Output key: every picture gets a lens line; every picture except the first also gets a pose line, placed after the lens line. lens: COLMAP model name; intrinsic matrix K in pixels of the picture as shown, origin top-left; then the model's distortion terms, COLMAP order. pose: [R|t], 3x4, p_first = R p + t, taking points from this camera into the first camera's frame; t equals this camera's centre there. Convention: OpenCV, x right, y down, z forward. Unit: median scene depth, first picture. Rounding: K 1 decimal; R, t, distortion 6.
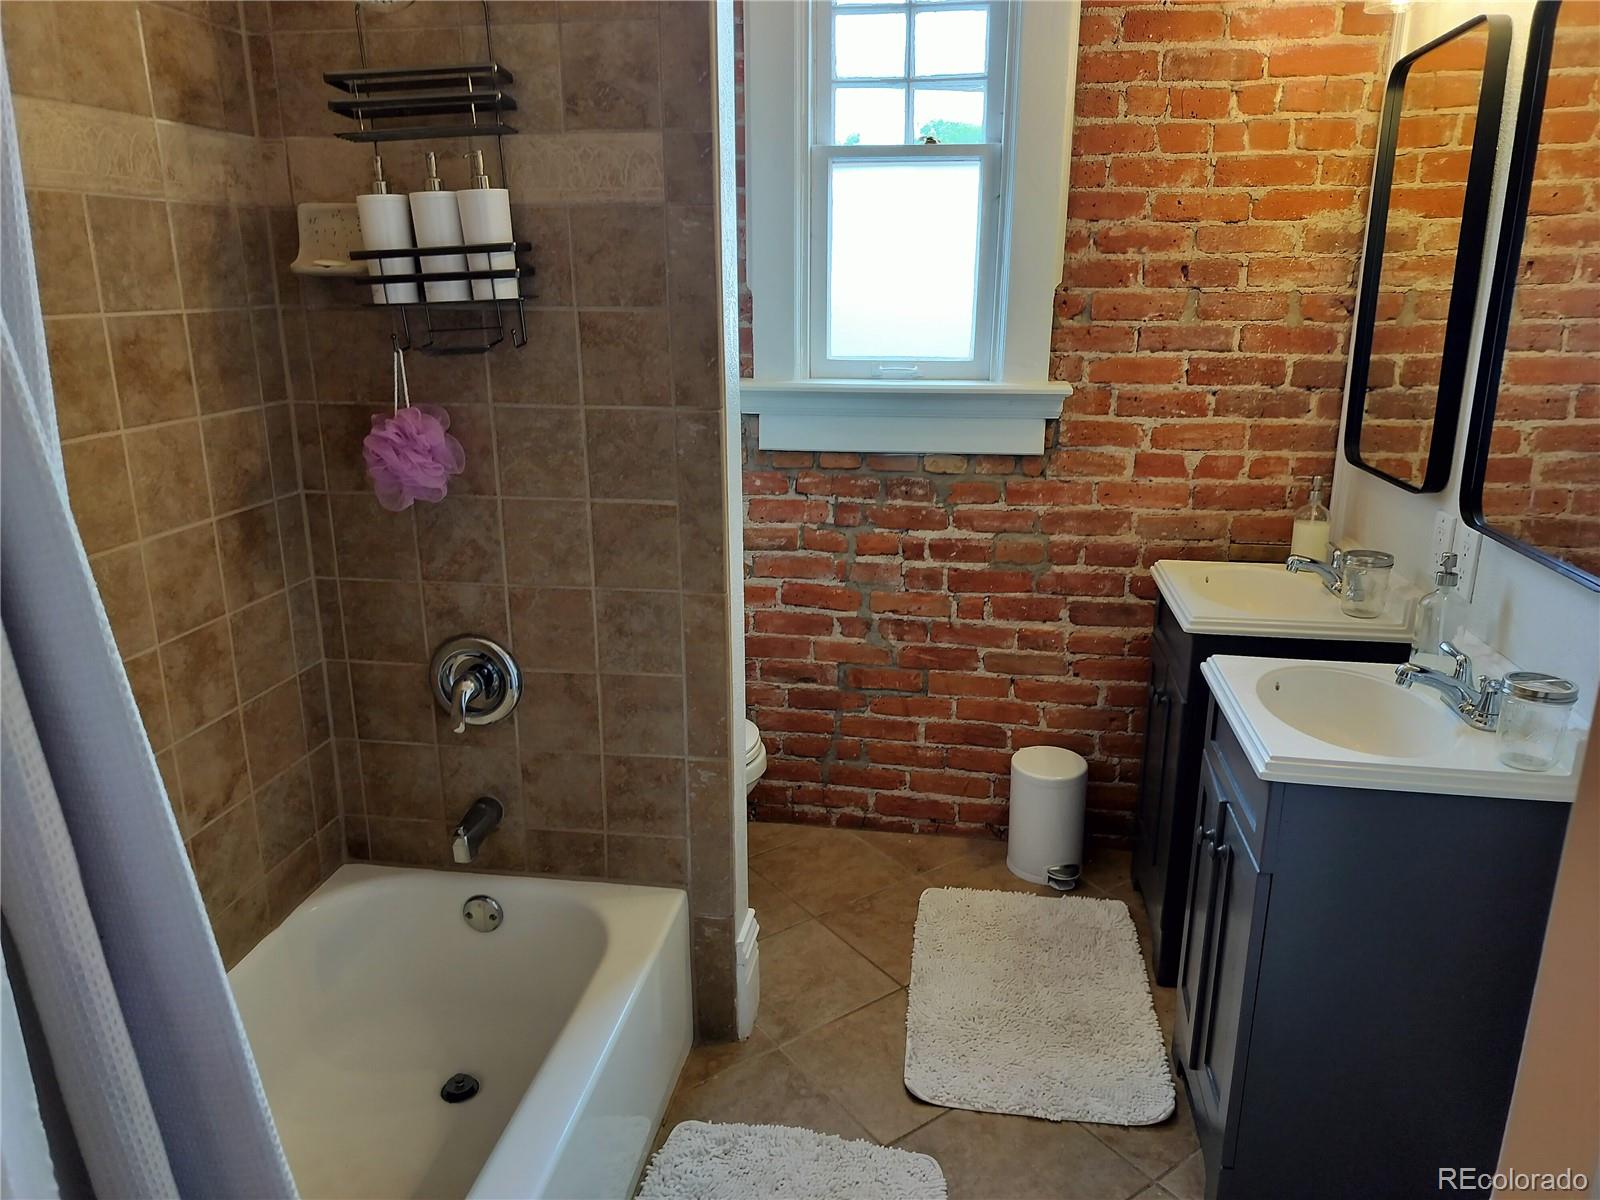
lens RADIAL K [[1129.3, 0, 796.7], [0, 1129.3, 601.2], [0, 0, 1]] dist [0.004214, -0.002931]
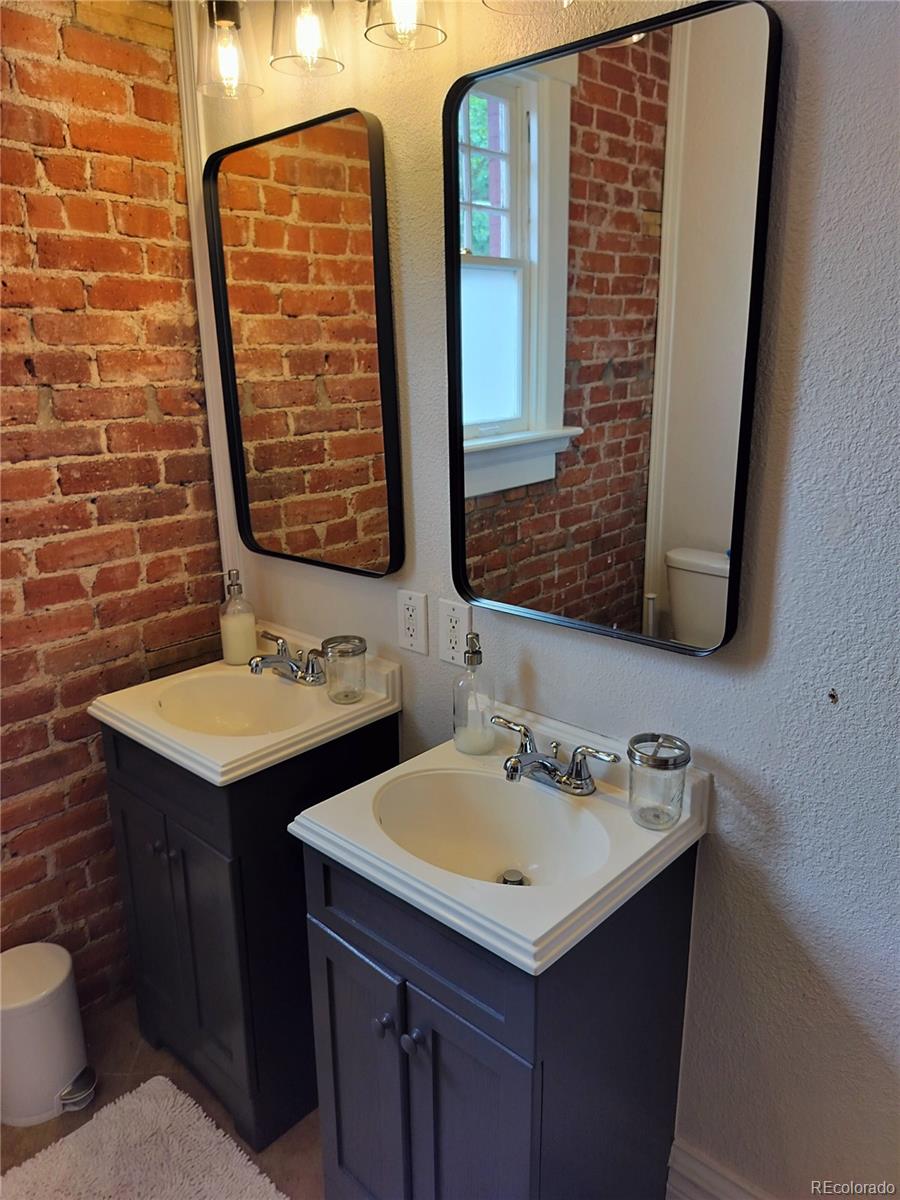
lens RADIAL K [[847.0, 0, 453.0], [0, 847.0, 598.8], [0, 0, 1]] dist [0.004214, -0.002931]
pose [[0.546486, -0.230969, 0.804989, -0.035881], [0.242879, 0.963616, 0.111599, -0.118911], [-0.801476, 0.134527, 0.582700, 0.402992]]
